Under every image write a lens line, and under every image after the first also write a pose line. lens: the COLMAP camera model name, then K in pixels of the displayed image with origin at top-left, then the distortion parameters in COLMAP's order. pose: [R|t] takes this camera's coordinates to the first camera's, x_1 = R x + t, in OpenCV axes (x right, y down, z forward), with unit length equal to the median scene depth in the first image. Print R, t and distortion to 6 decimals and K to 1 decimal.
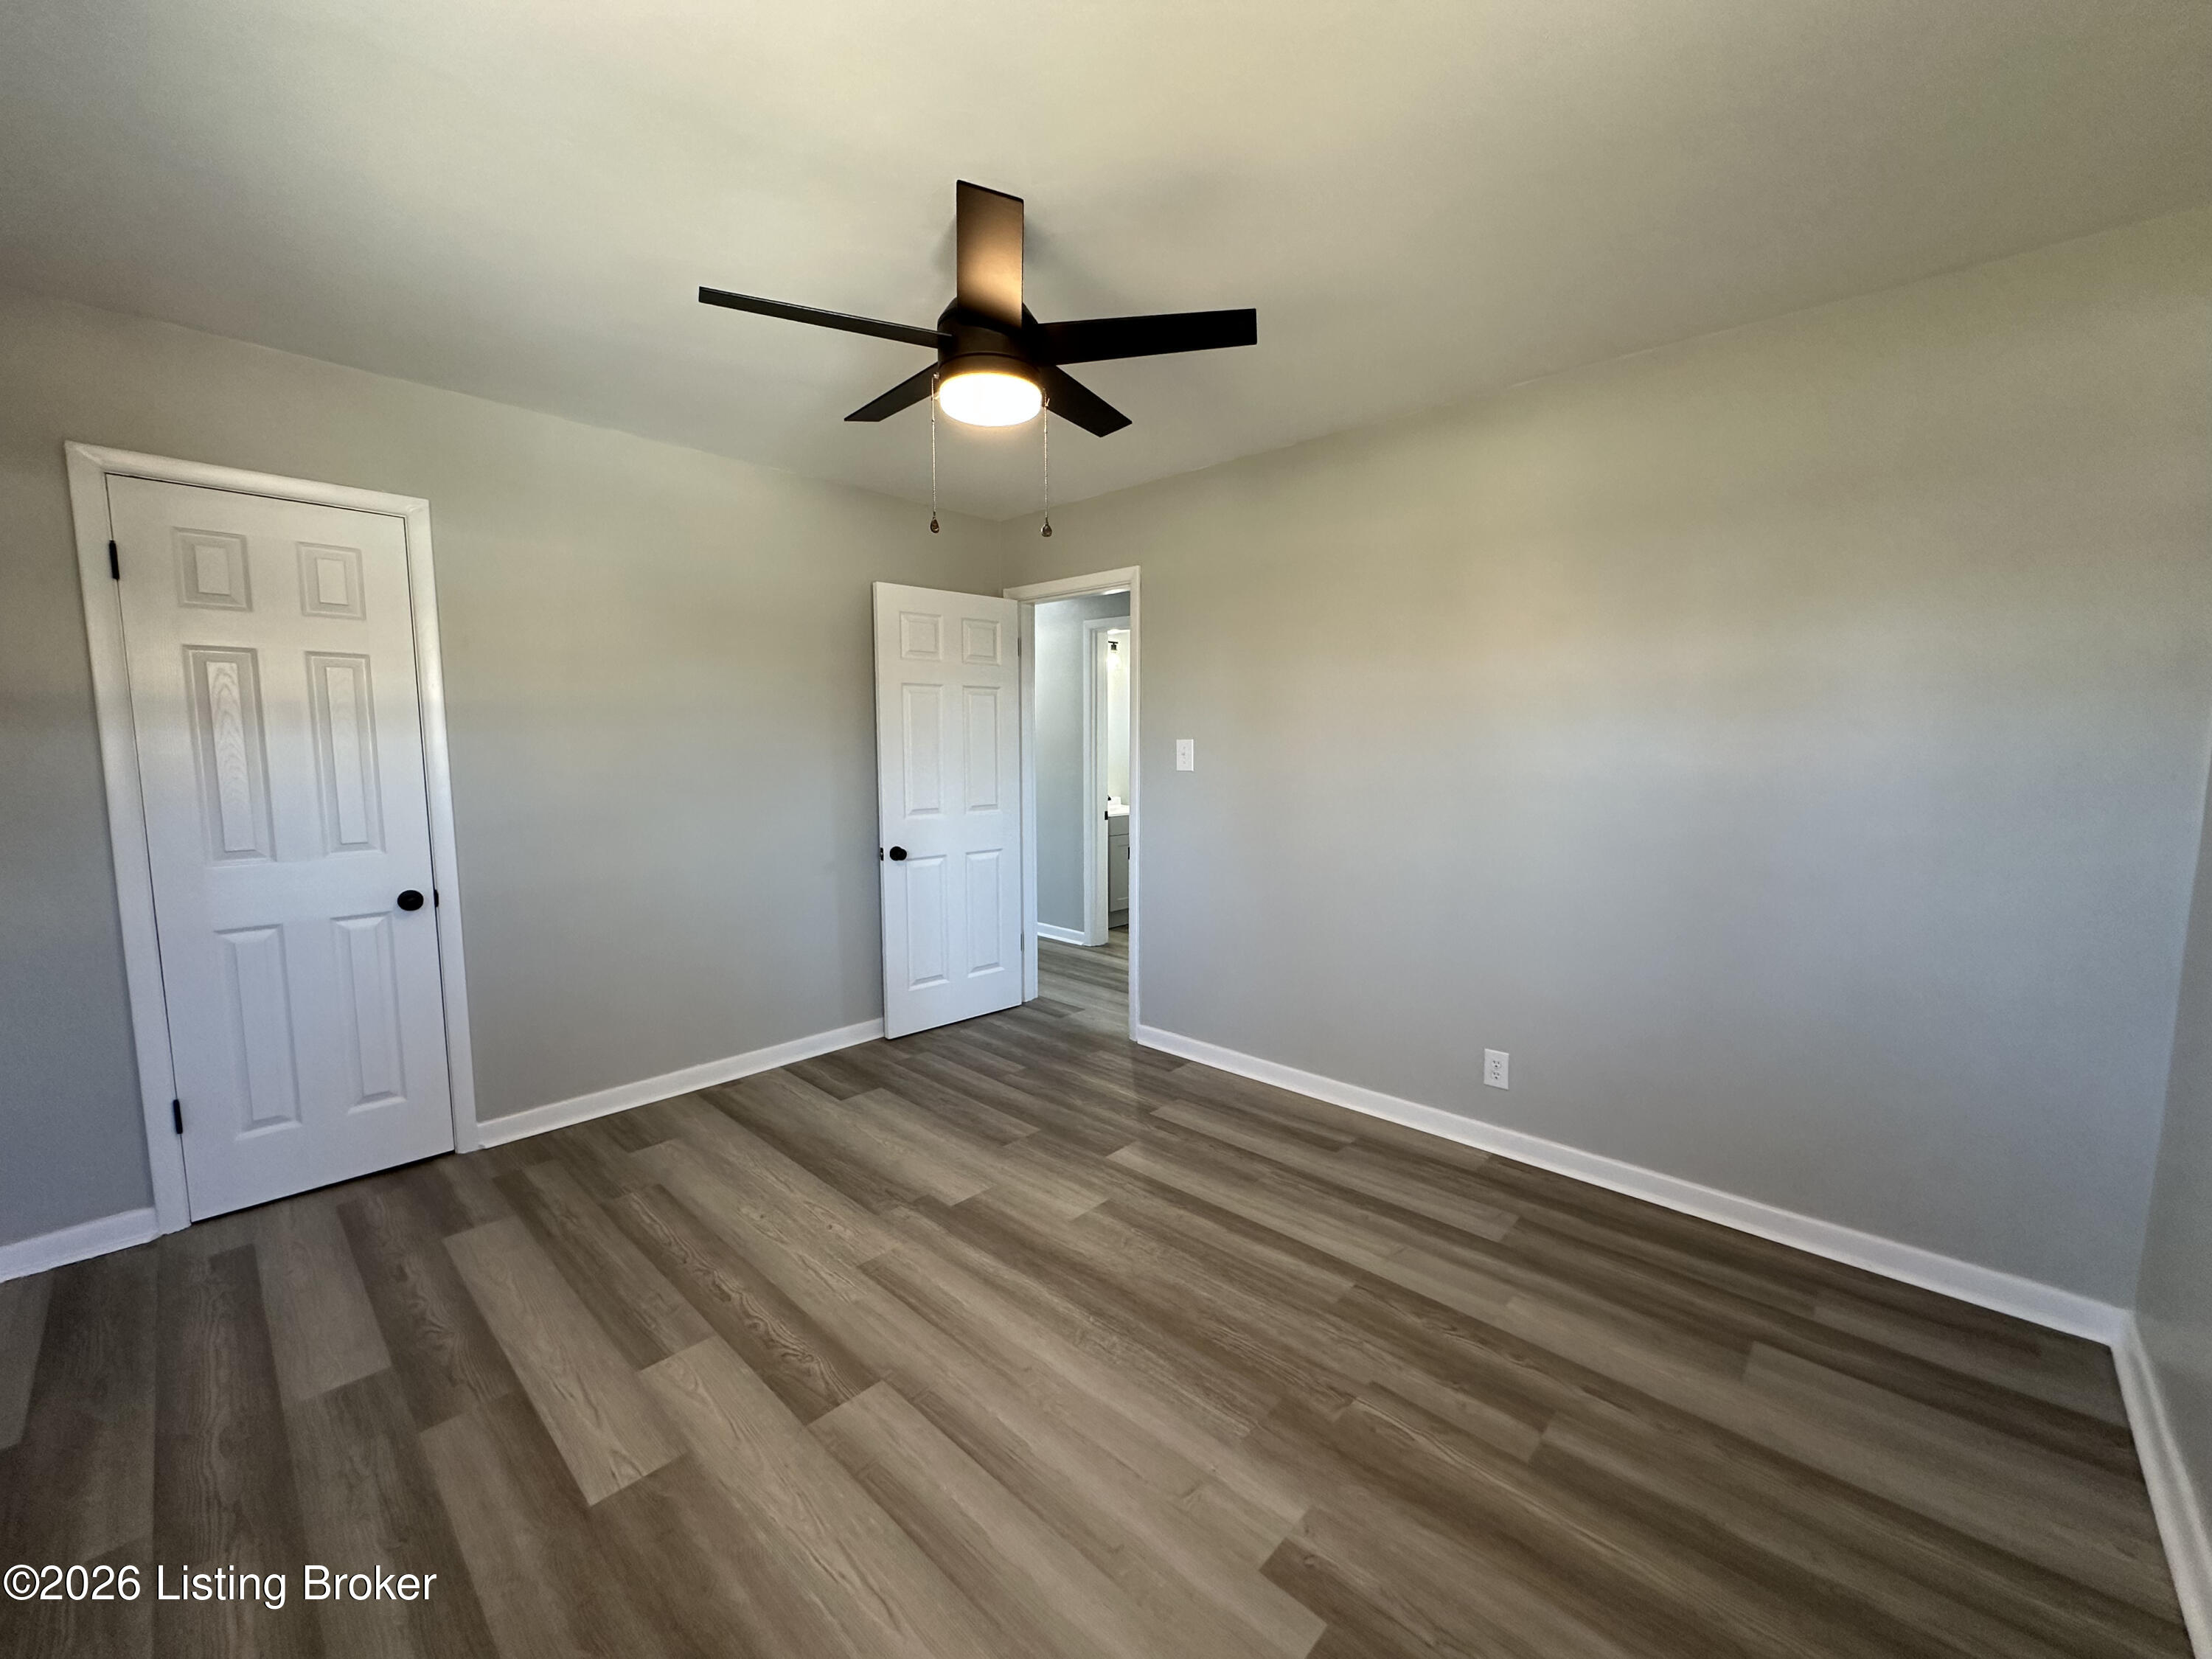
lens RADIAL K [[880.5, 0, 1107.2], [0, 880.5, 828.8], [0, 0, 1]] dist [-0.004782, 0.000581]
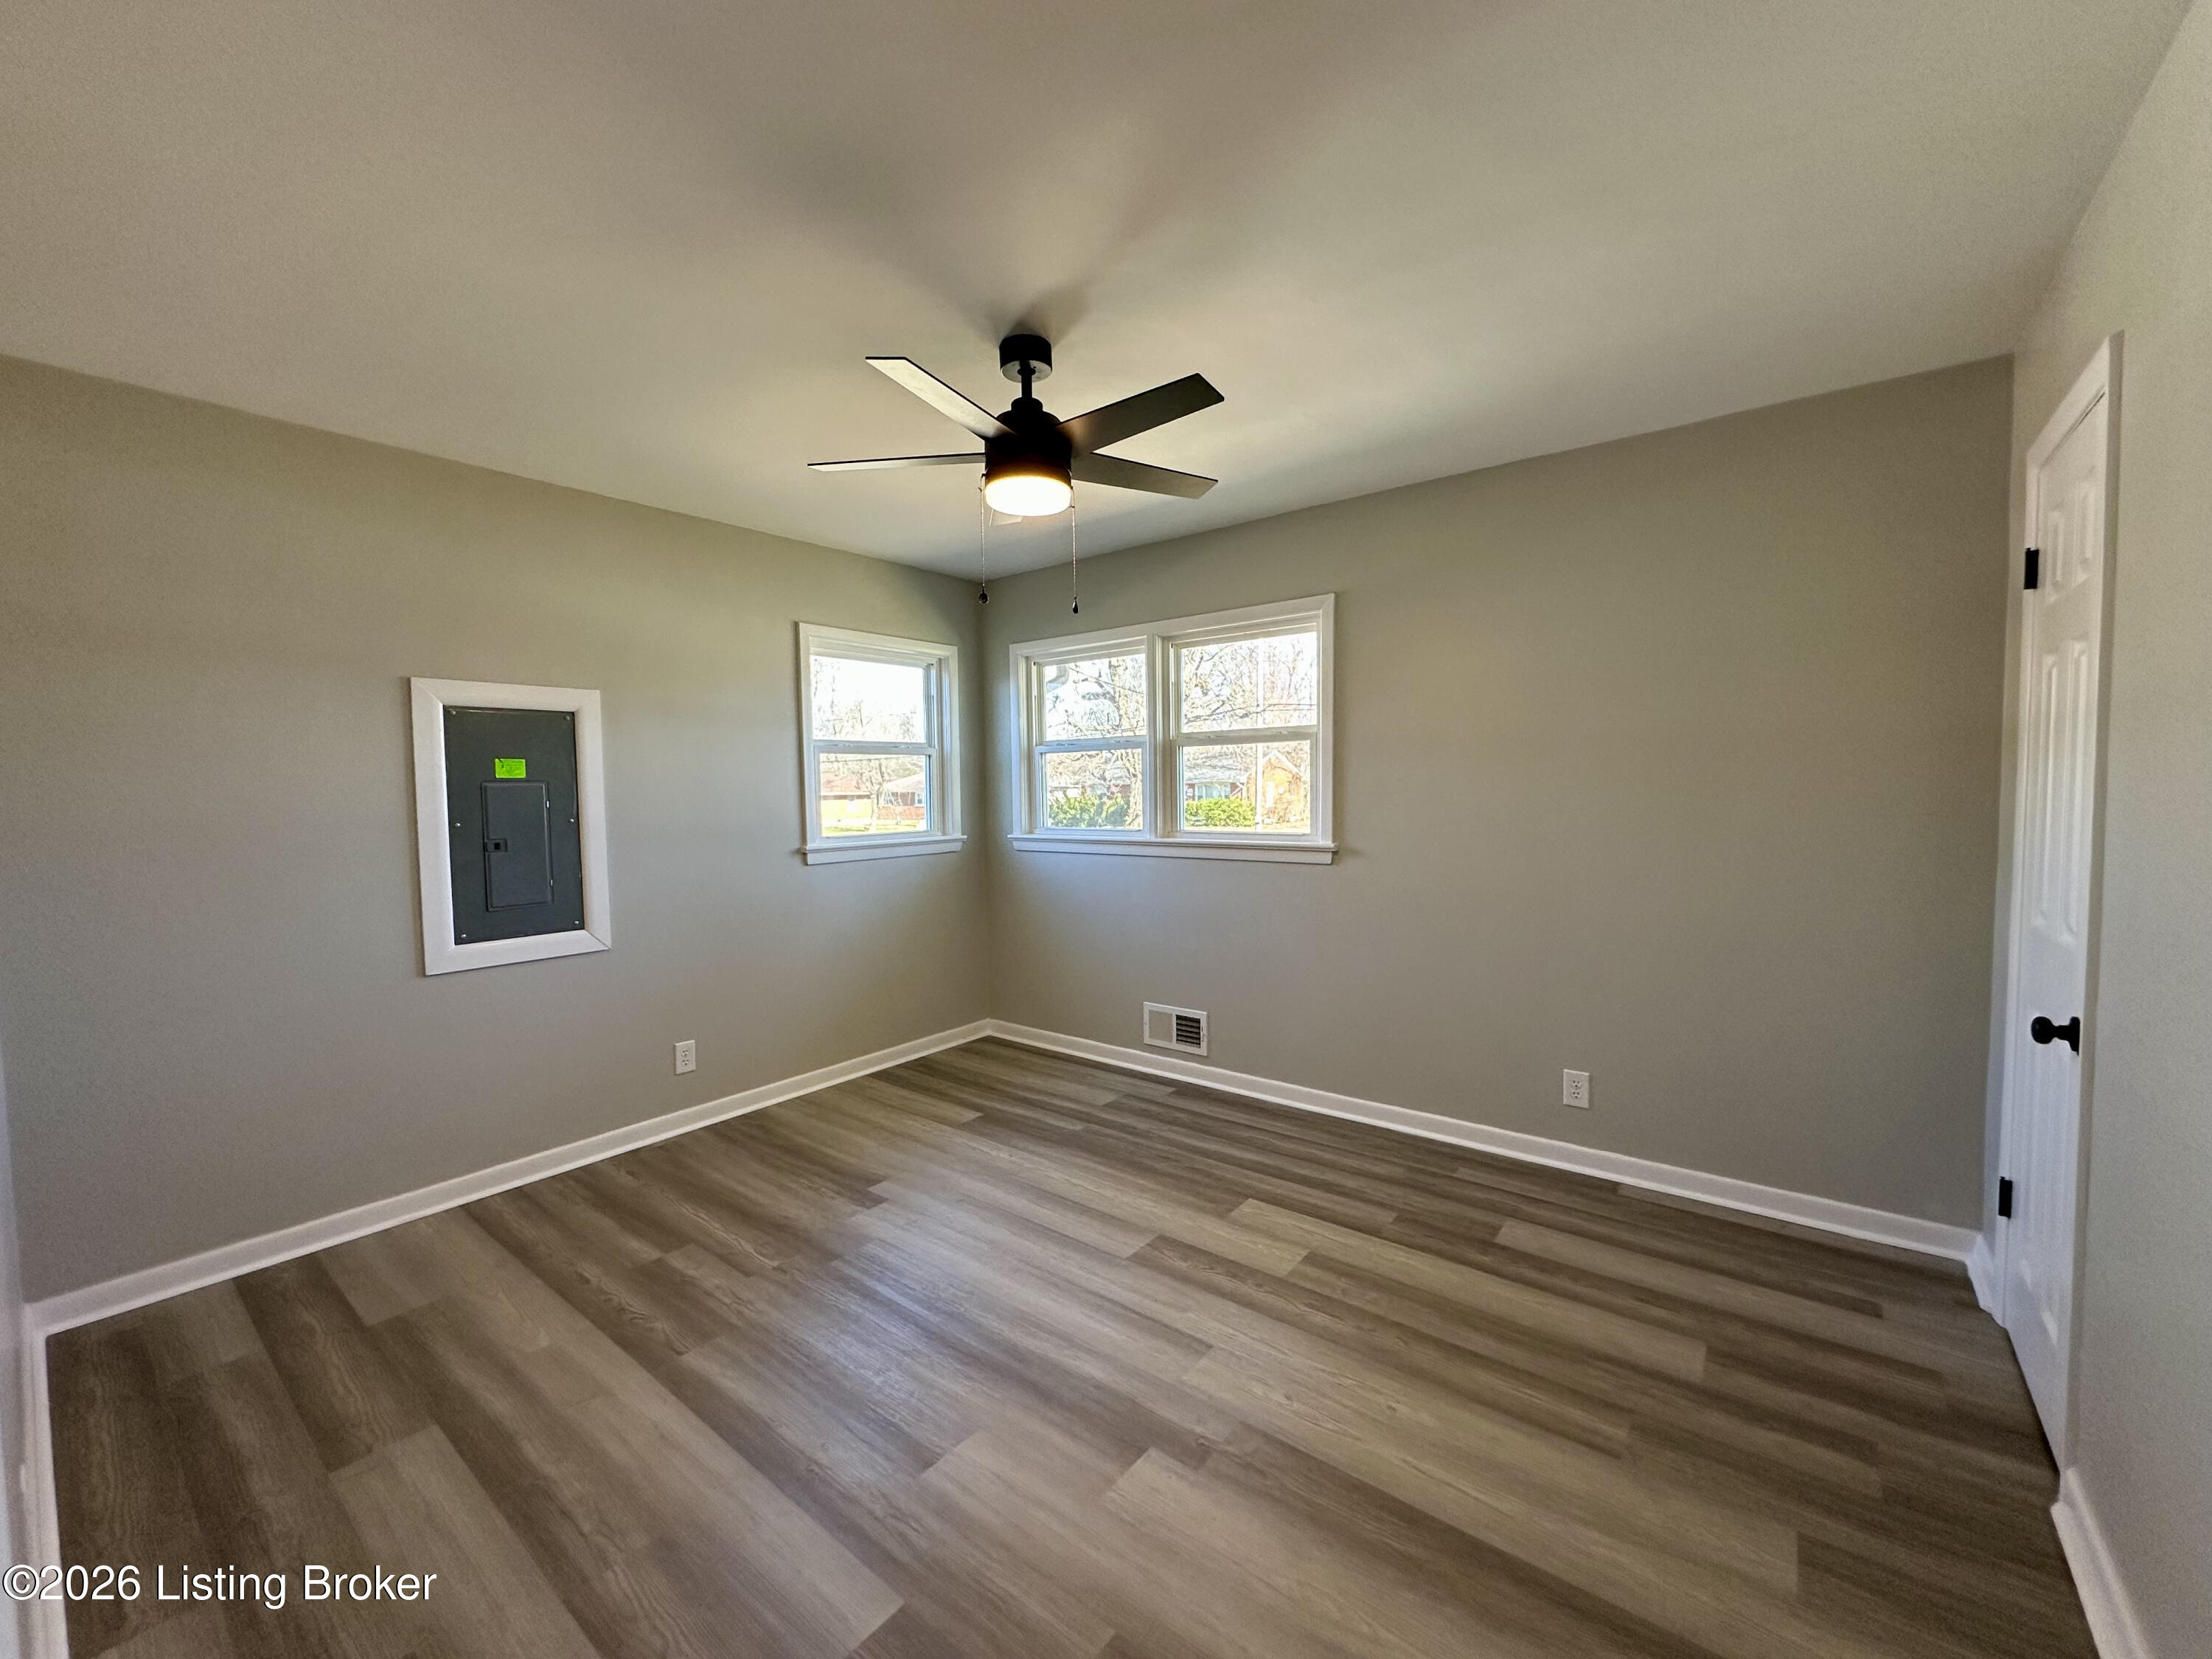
lens RADIAL K [[880.5, 0, 1107.2], [0, 880.5, 828.8], [0, 0, 1]] dist [-0.004782, 0.000581]
pose [[-0.996482, 0.018310, -0.081777, -0.115319], [0.005480, 0.987987, 0.154438, -0.197470], [0.083623, 0.153447, -0.984612, 1.938760]]
